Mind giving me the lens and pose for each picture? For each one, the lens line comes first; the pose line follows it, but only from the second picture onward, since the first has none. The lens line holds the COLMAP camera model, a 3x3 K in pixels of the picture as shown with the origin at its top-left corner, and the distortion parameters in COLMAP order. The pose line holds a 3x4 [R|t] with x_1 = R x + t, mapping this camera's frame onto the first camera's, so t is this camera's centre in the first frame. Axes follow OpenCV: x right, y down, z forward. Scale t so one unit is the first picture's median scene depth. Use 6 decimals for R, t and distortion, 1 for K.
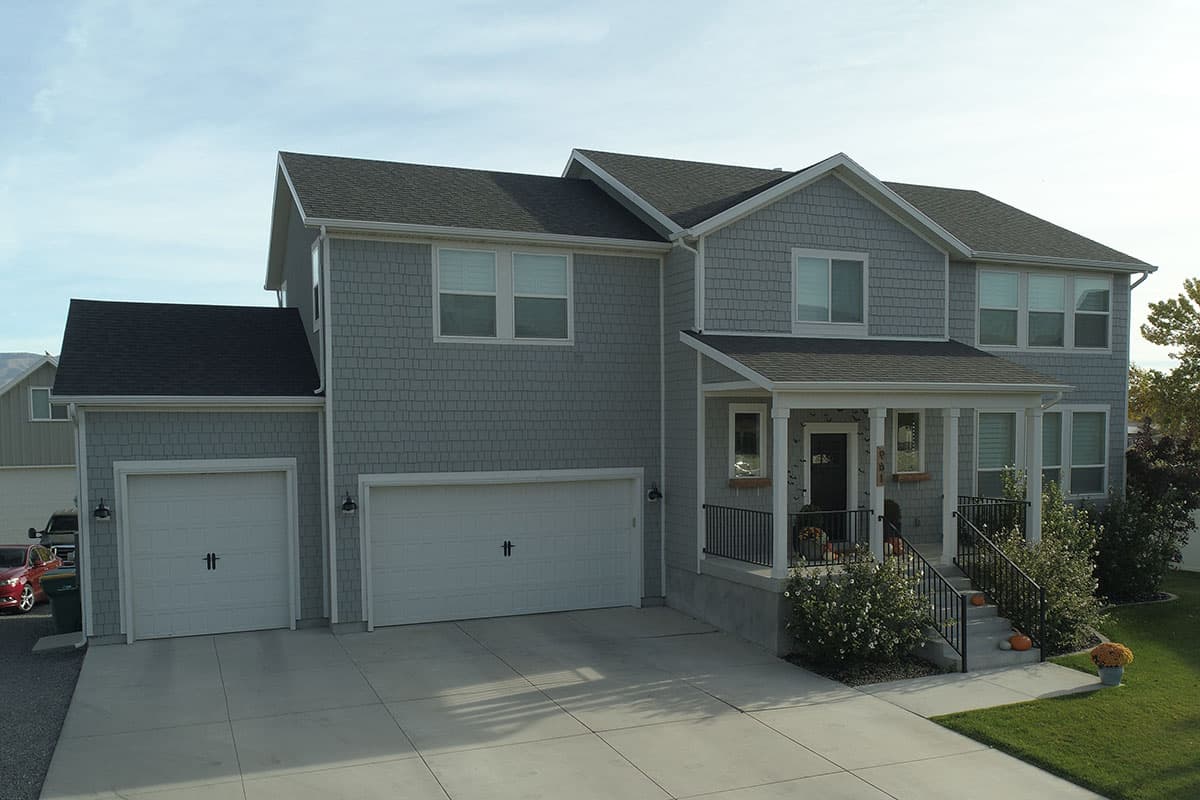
lens RADIAL K [[1047.6, 0, 600.0], [0, 1047.6, 400.0], [0, 0, 1]] dist [-0.000997, 0.002672]
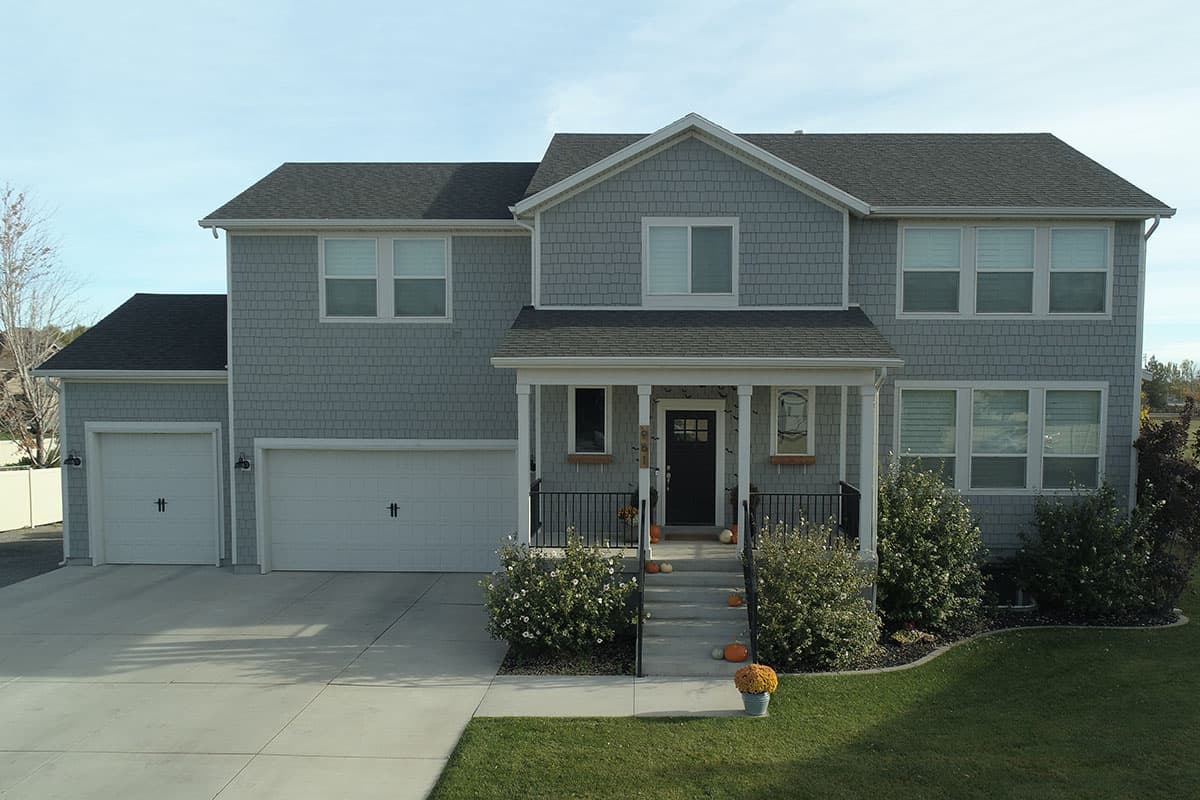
lens RADIAL K [[955.9, 0, 621.0], [0, 955.9, 378.4], [0, 0, 1]] dist [0.001310, -0.000636]
pose [[0.908773, 0.005548, -0.417253, 0.535381], [-0.001811, 0.999955, 0.009352, -0.005137], [0.417286, -0.007743, 0.908742, 0.190855]]
